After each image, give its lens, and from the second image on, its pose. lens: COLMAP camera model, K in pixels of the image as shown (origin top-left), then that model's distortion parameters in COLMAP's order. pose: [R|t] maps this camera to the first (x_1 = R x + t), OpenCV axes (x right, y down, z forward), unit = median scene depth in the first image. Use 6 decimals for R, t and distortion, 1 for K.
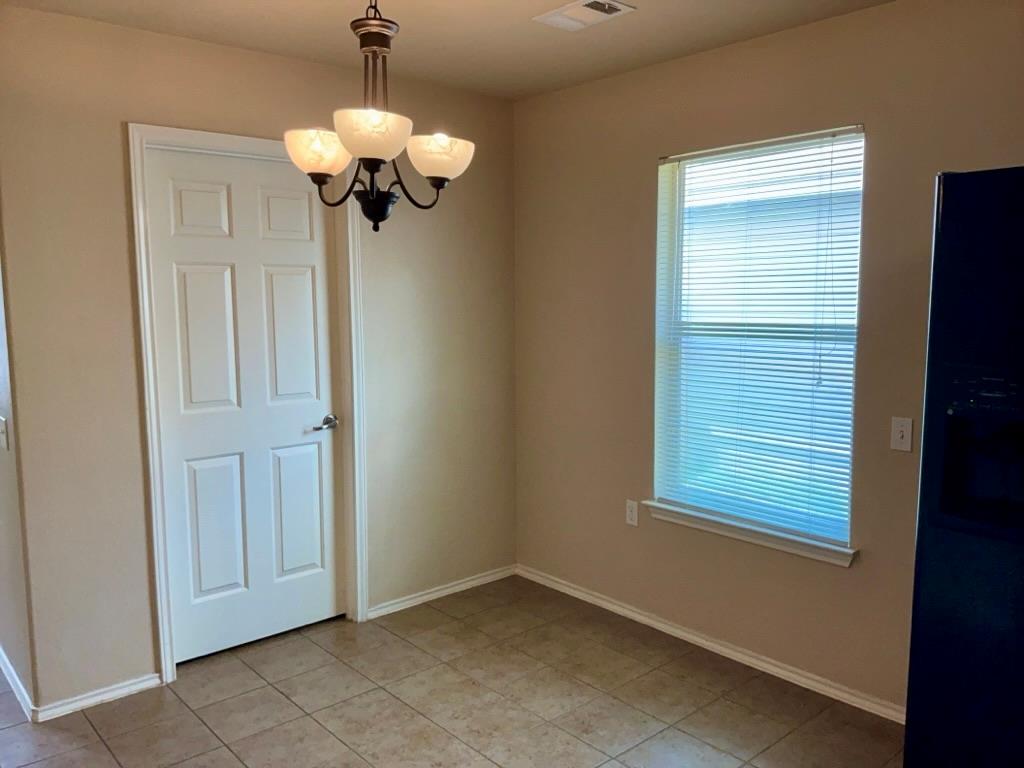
lens RADIAL K [[814.3, 0, 505.6], [0, 814.3, 382.8], [0, 0, 1]] dist [0.078398, -0.100725]
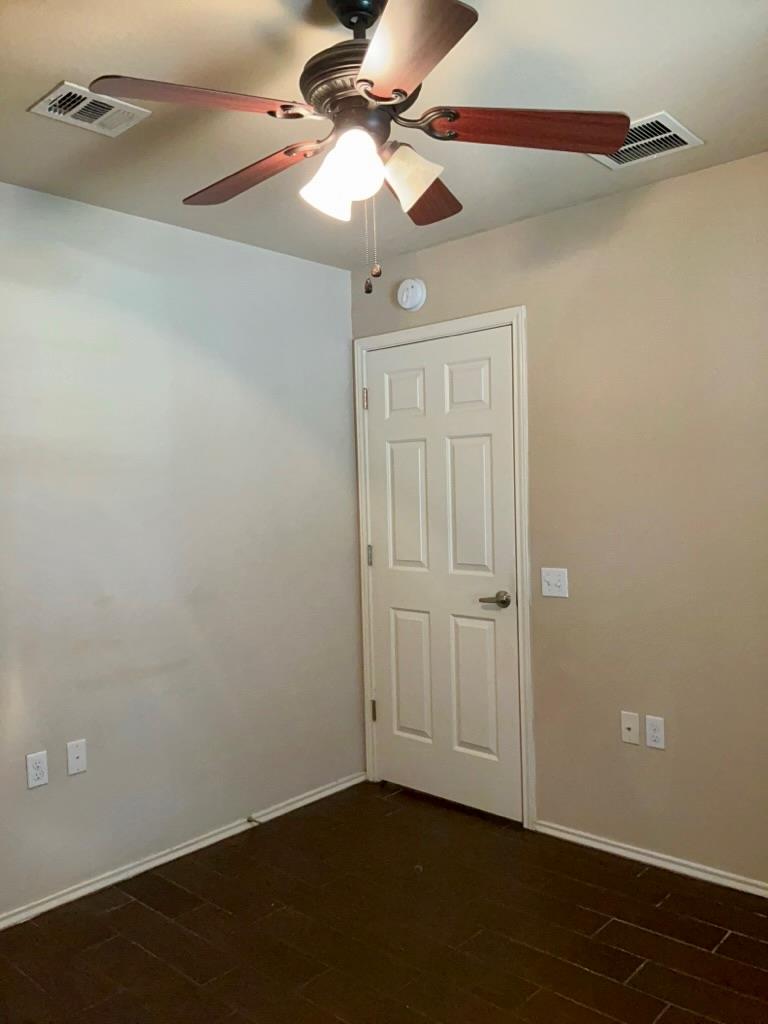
lens RADIAL K [[814.3, 0, 384.0], [0, 814.3, 512.0], [0, 0, 1]] dist [0.078398, -0.100725]
pose [[0.120622, 0.063663, -0.990655, 0.731825], [-0.091890, 0.994373, 0.052713, -0.097404], [0.988436, 0.084673, 0.125793, 0.801631]]
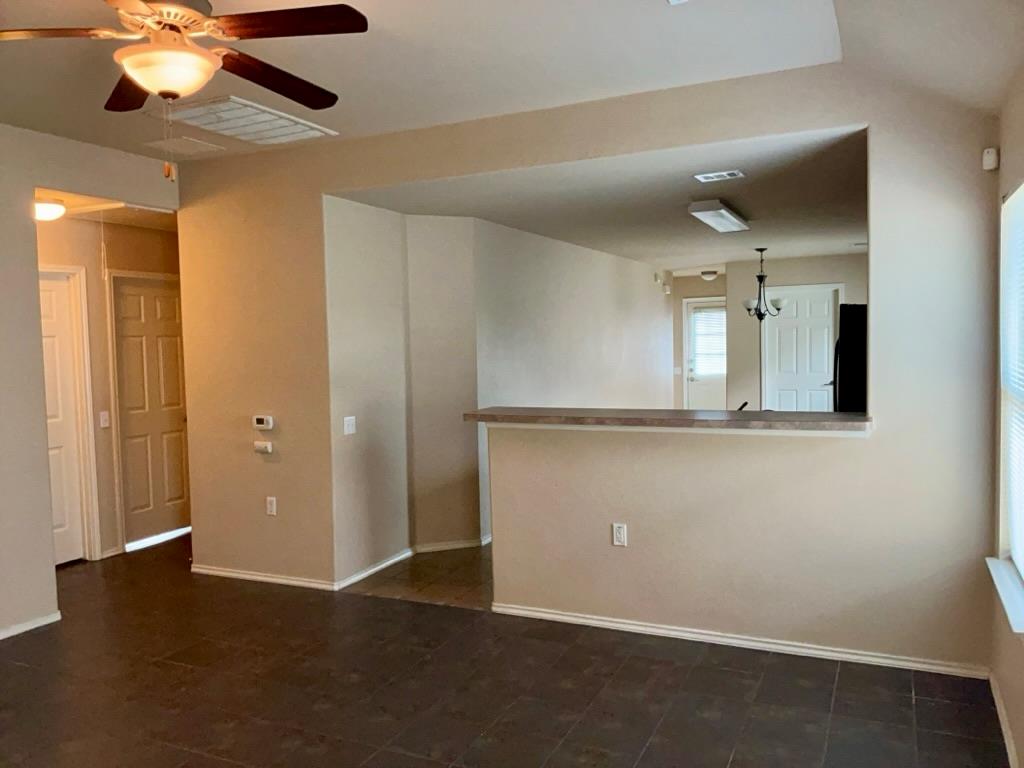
lens RADIAL K [[814.3, 0, 505.6], [0, 814.3, 382.8], [0, 0, 1]] dist [0.078398, -0.100725]
pose [[0.402770, 0.046929, -0.914098, 1.972347], [-0.088184, 0.996029, 0.012280, 0.117091], [0.911044, 0.075663, 0.405308, -1.164085]]
